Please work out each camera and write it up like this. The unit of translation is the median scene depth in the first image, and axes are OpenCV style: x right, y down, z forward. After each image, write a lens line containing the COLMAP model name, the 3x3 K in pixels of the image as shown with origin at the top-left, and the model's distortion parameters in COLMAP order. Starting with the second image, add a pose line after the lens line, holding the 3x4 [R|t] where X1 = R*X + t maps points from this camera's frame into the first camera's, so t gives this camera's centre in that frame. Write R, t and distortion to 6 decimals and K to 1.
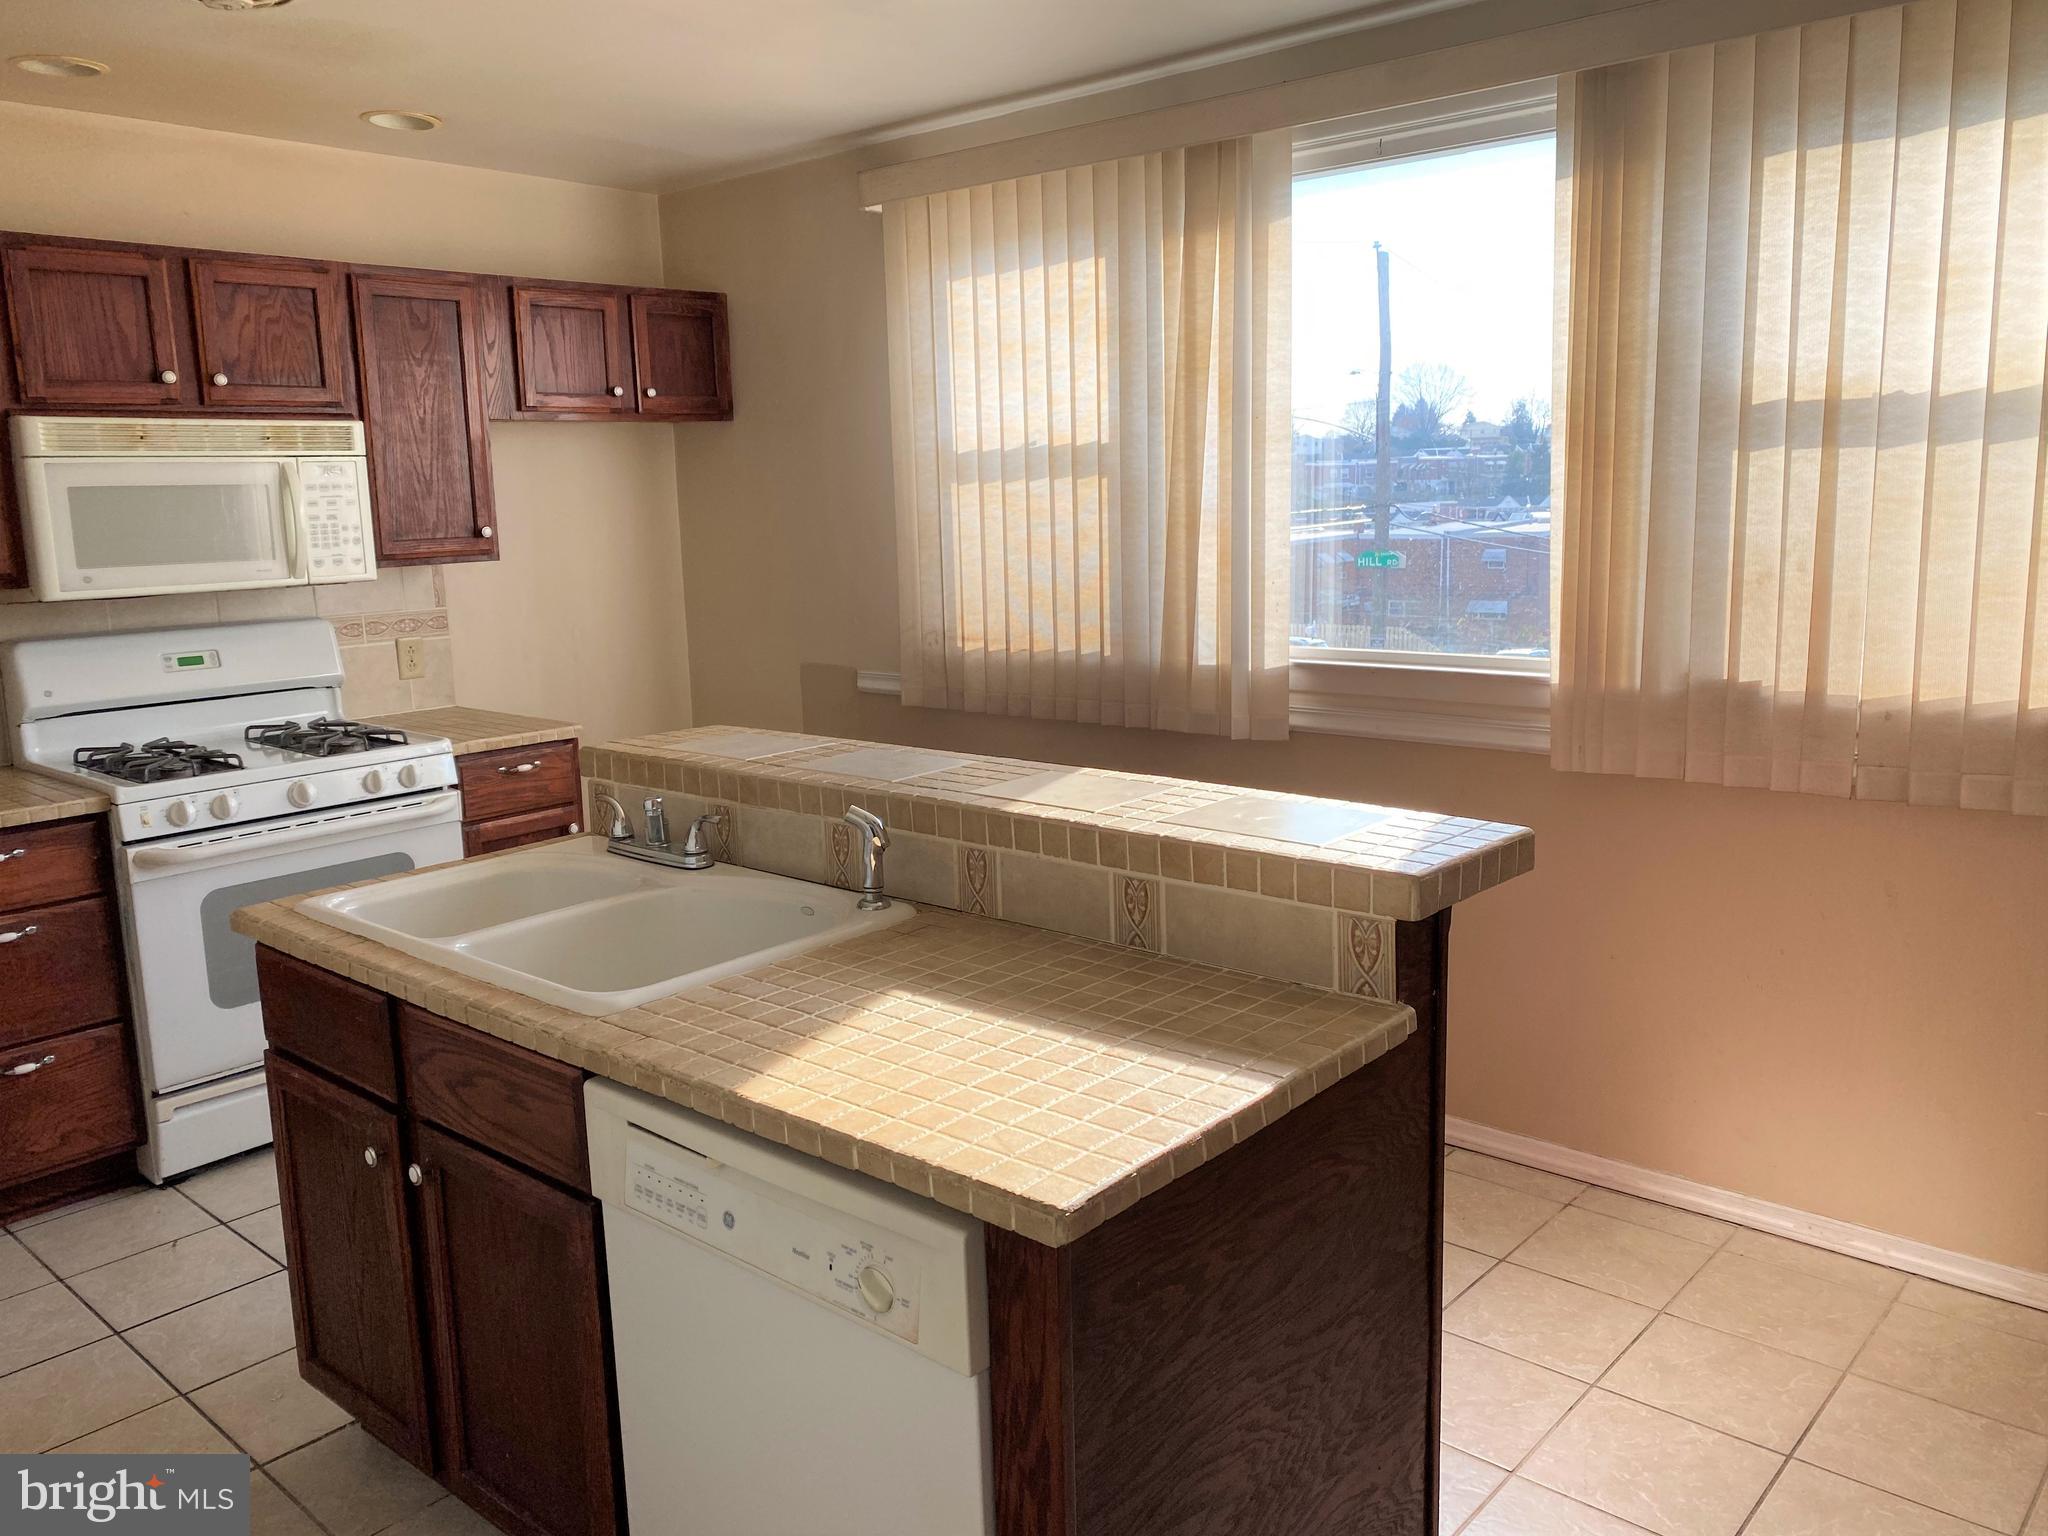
lens RADIAL K [[1569.4, 0, 1035.0], [0, 1569.4, 756.7], [0, 0, 1]] dist [0.006257, 0.003905]
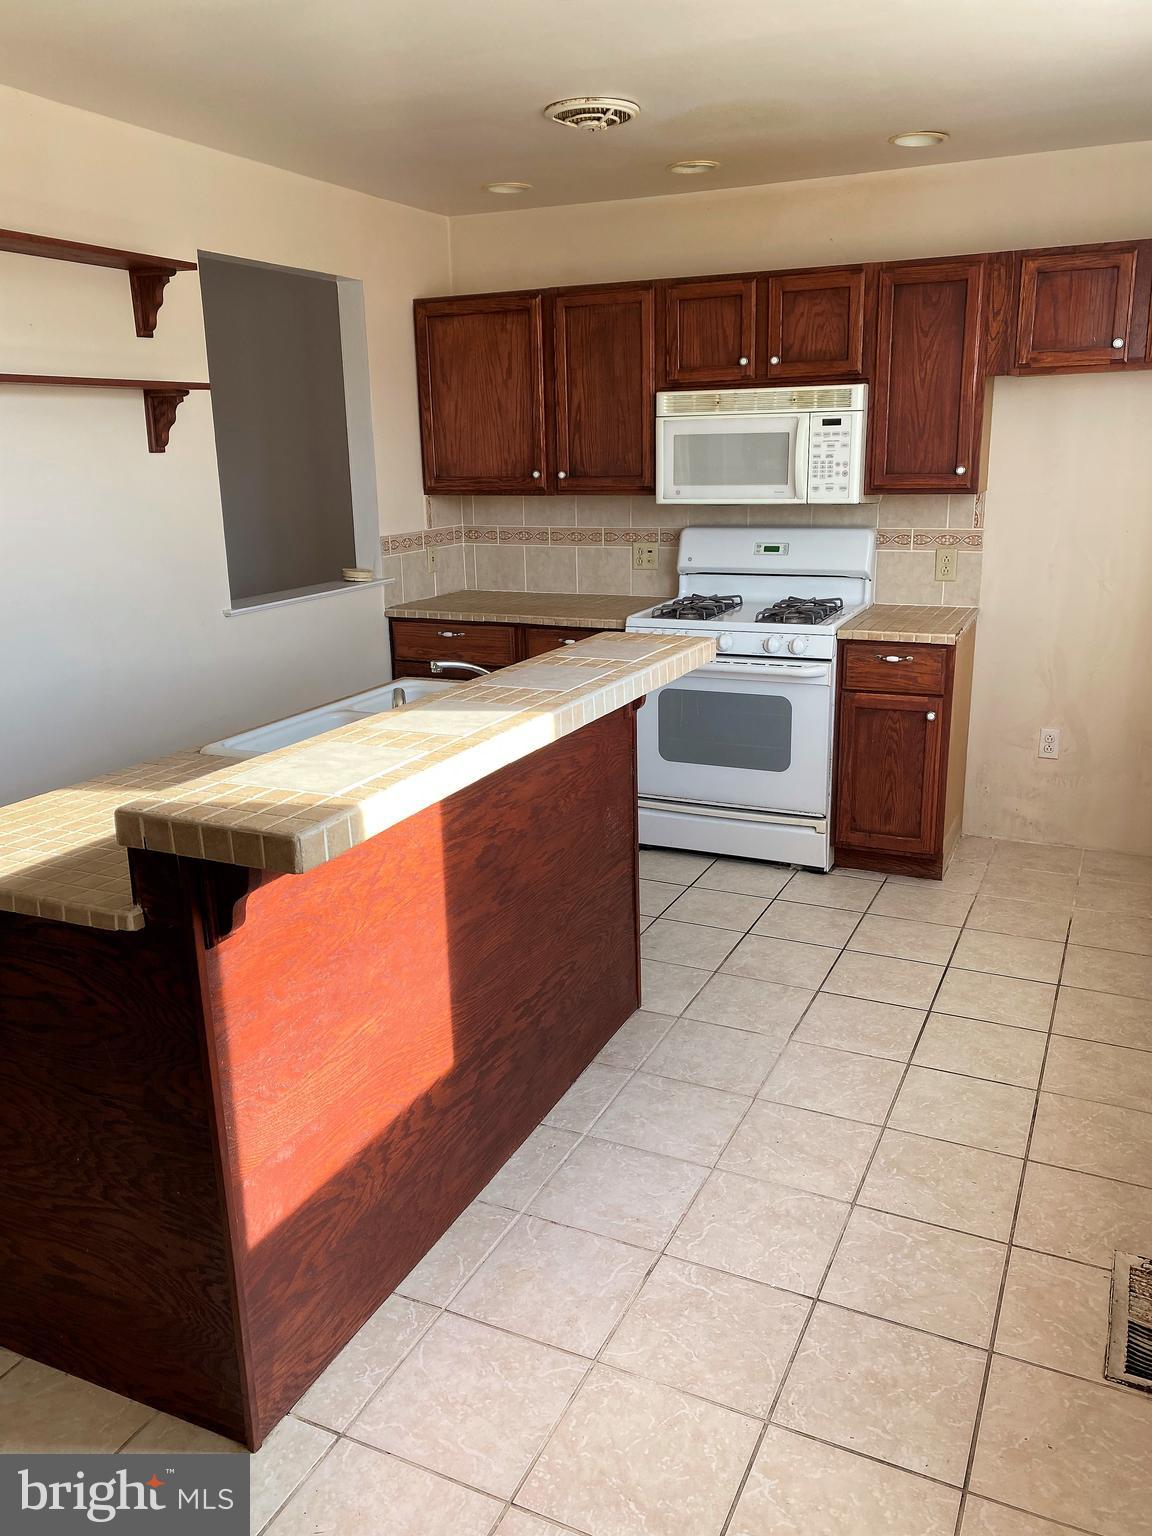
lens RADIAL K [[1177.1, 0, 585.5], [0, 1177.1, 772.0], [0, 0, 1]] dist [0.006257, 0.003905]
pose [[0.292102, 0.276036, -0.915686, 0.535935], [-0.152878, 0.958608, 0.240207, -0.102079], [0.944089, 0.069824, 0.322211, 0.477531]]
